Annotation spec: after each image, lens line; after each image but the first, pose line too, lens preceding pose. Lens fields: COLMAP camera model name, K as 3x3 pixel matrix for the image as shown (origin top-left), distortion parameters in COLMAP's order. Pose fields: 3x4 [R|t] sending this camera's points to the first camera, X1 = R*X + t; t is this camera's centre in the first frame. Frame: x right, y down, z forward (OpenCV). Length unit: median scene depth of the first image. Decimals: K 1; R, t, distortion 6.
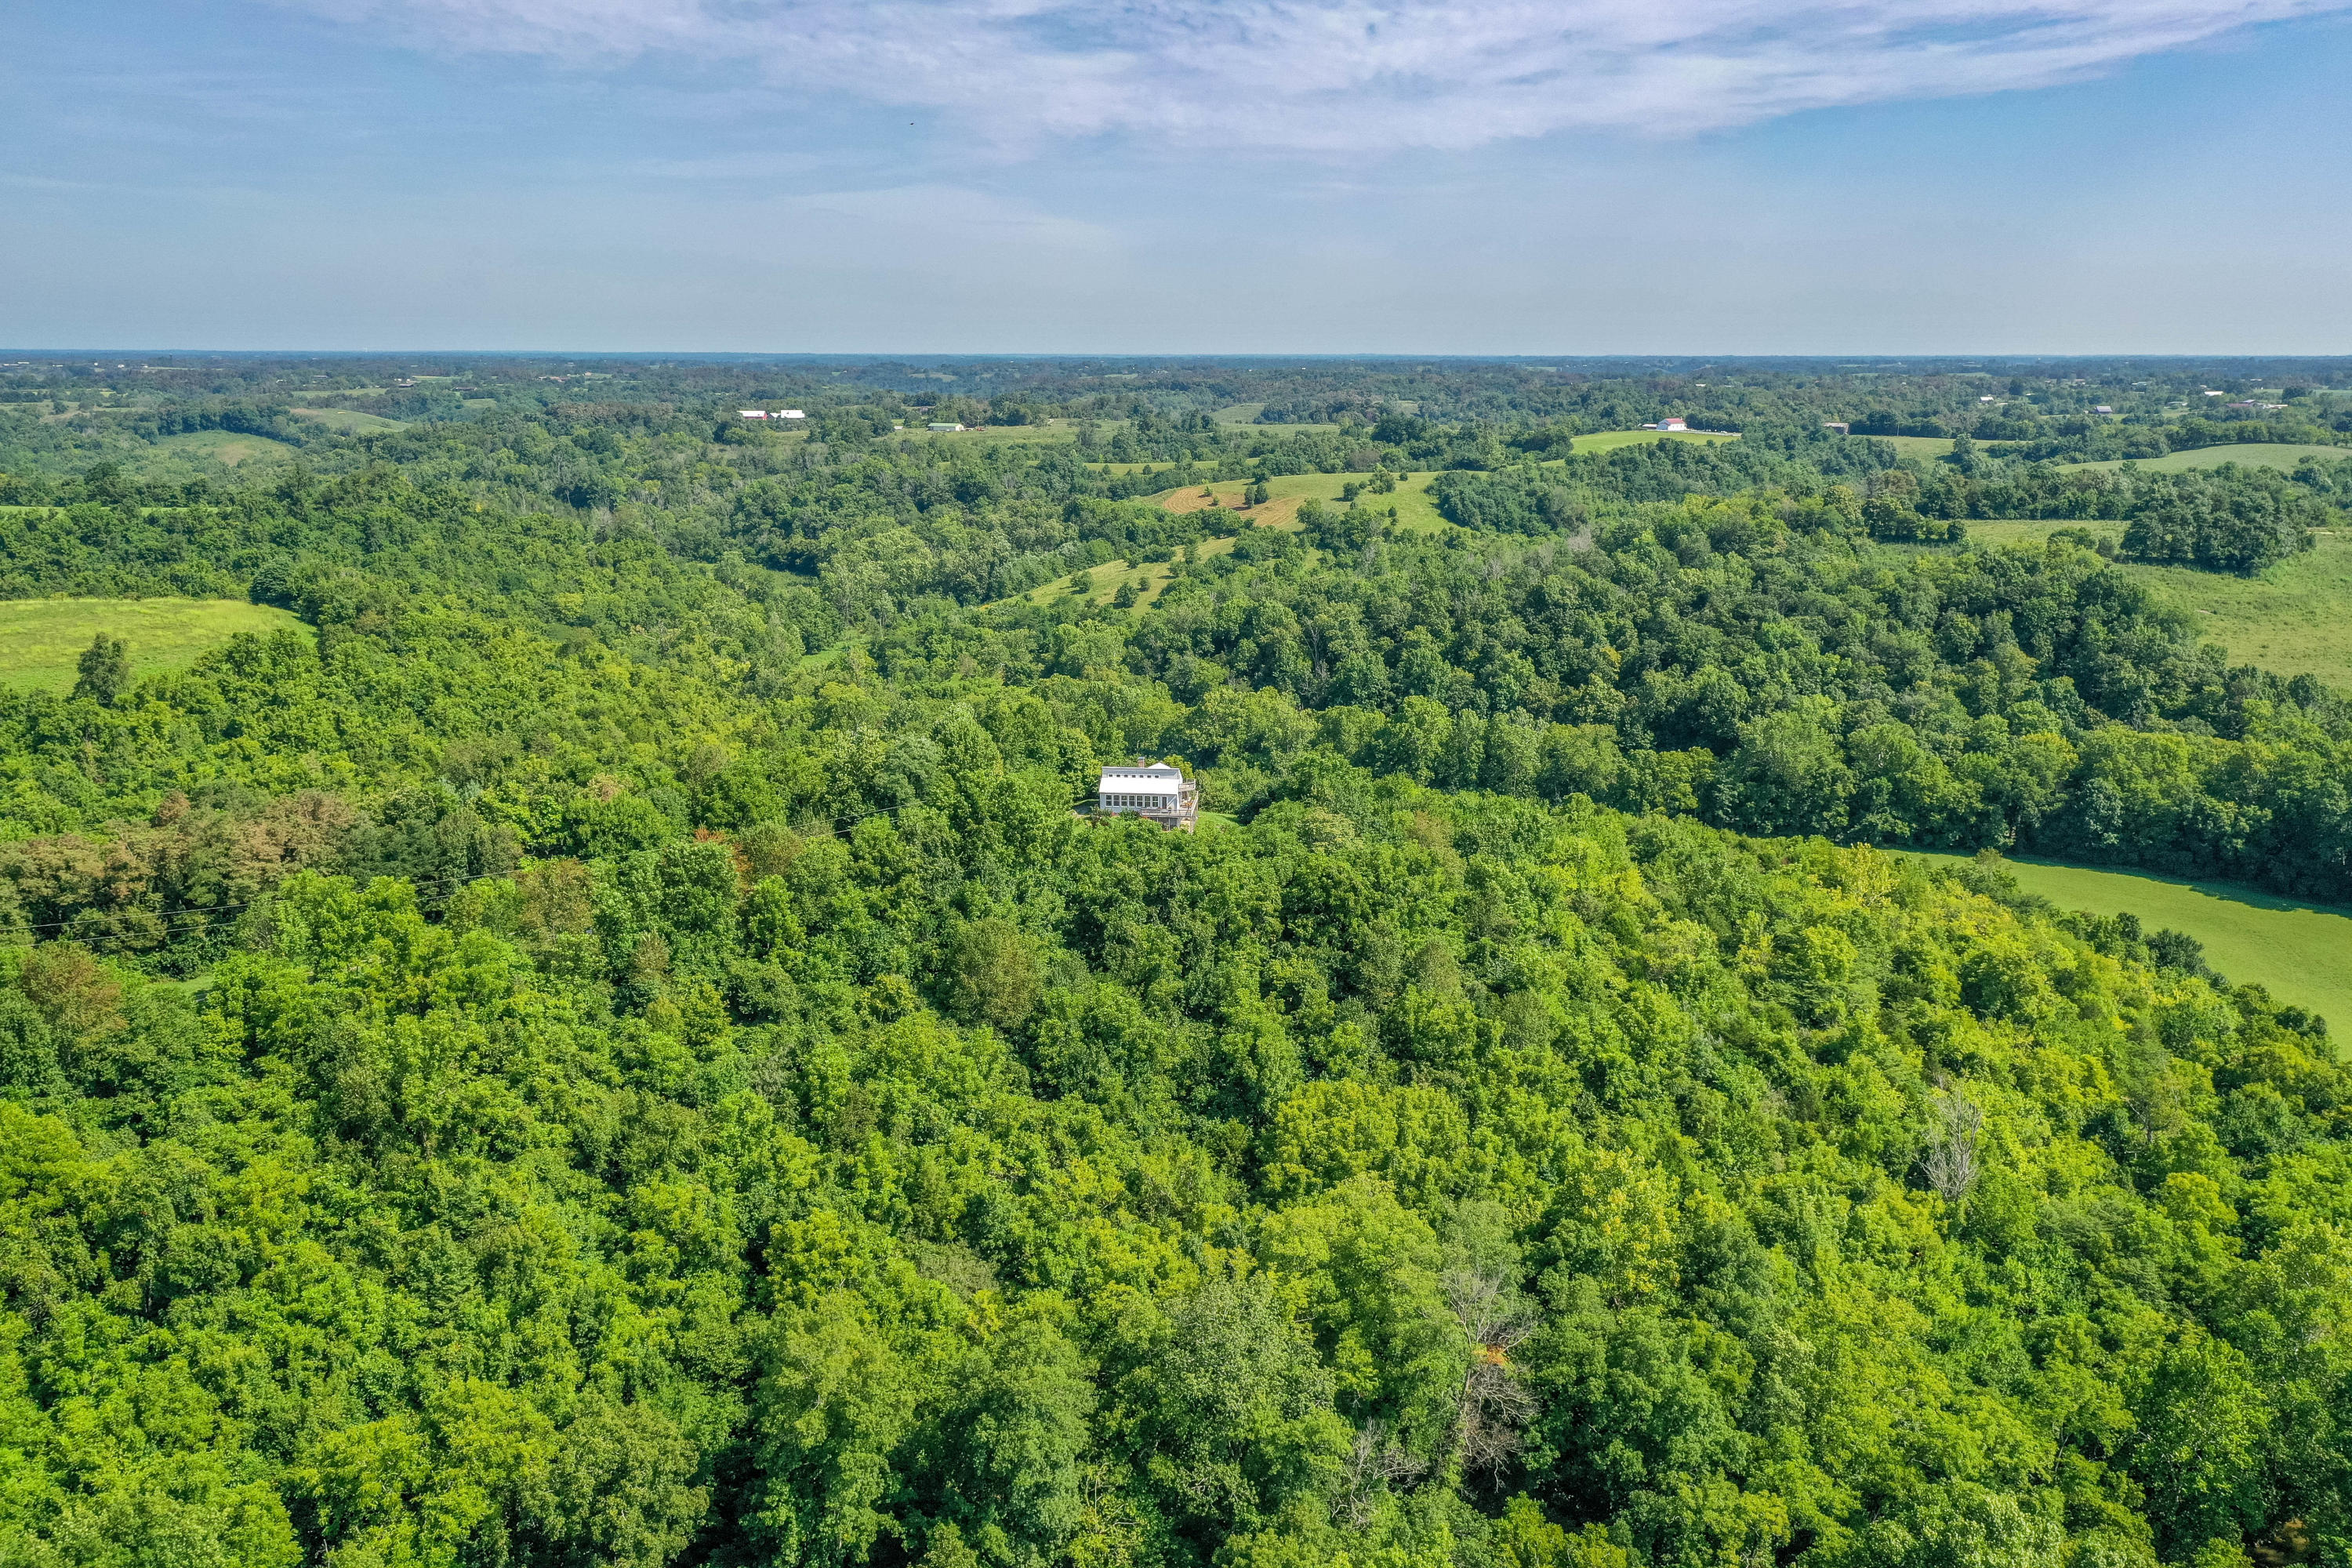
lens RADIAL K [[1870.1, 0, 1176.4], [0, 1870.1, 784.0], [0, 0, 1]] dist [0.005085, 0.022061]
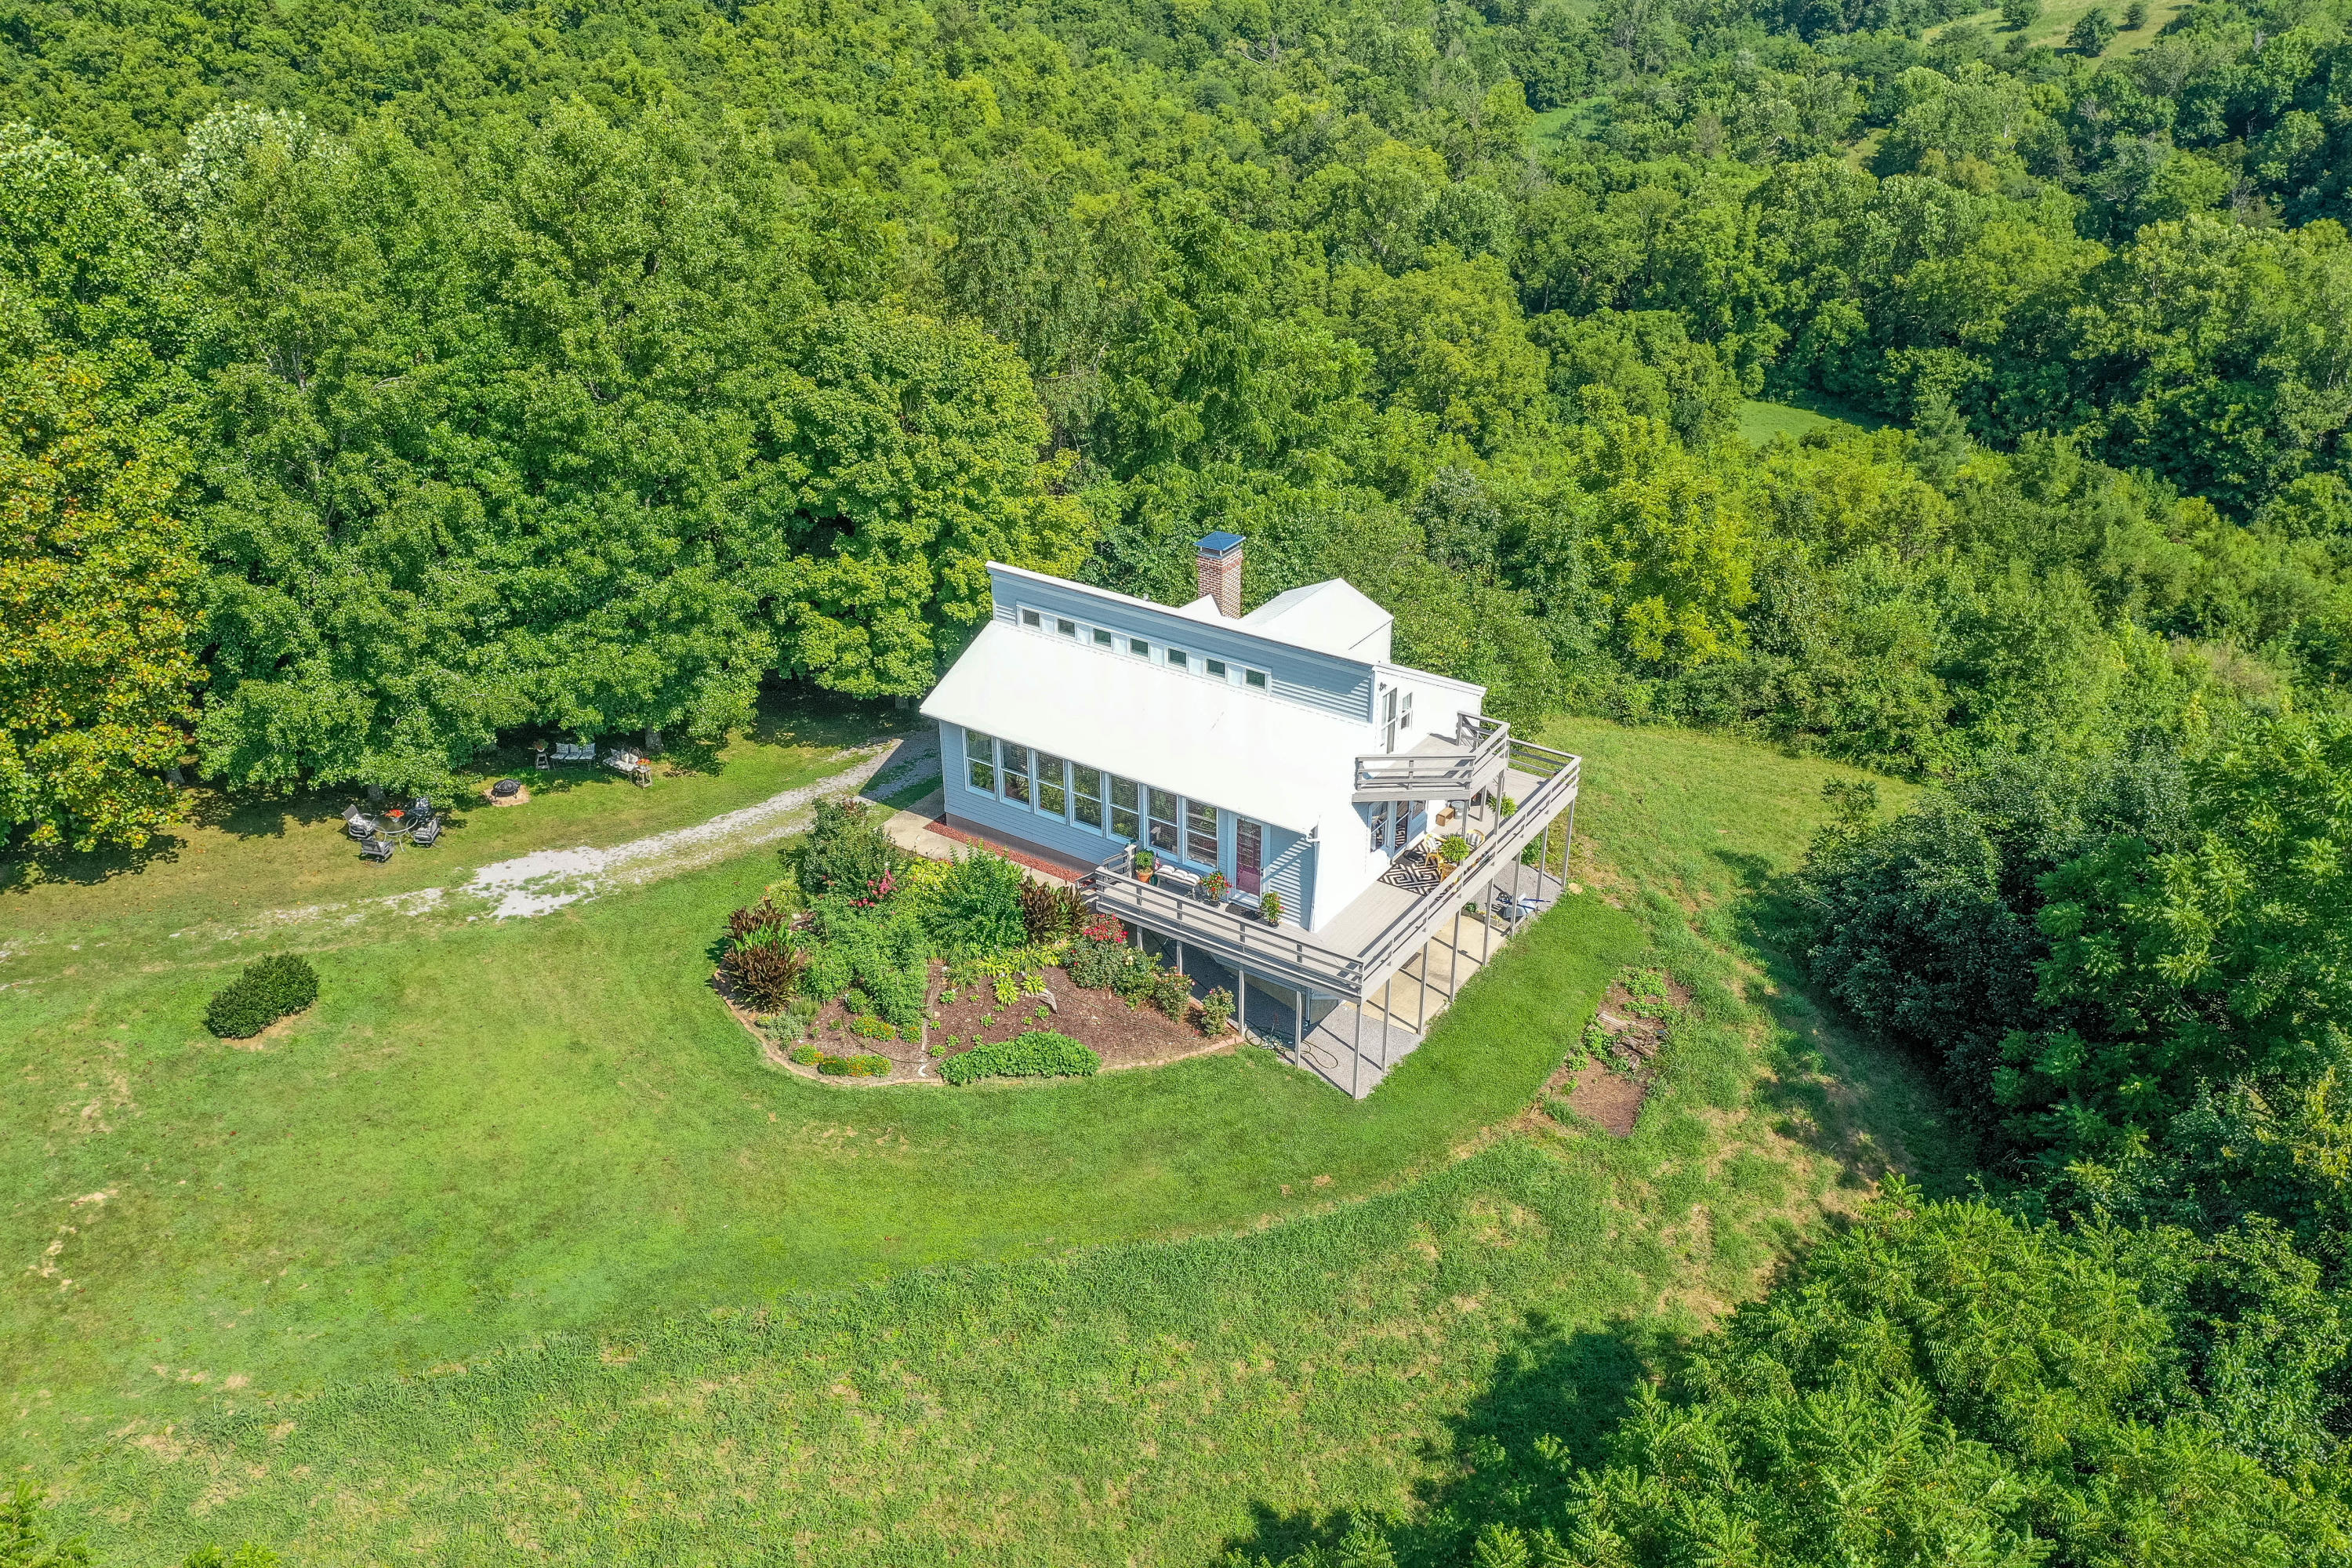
lens RADIAL K [[1870.1, 0, 1174.8], [0, 1870.1, 783.3], [0, 0, 1]] dist [0.005085, 0.022061]
pose [[0.876850, 0.219516, -0.427723, 0.028367], [-0.102922, 0.954758, 0.279007, -0.019710], [0.469619, -0.200625, 0.859772, 0.431586]]
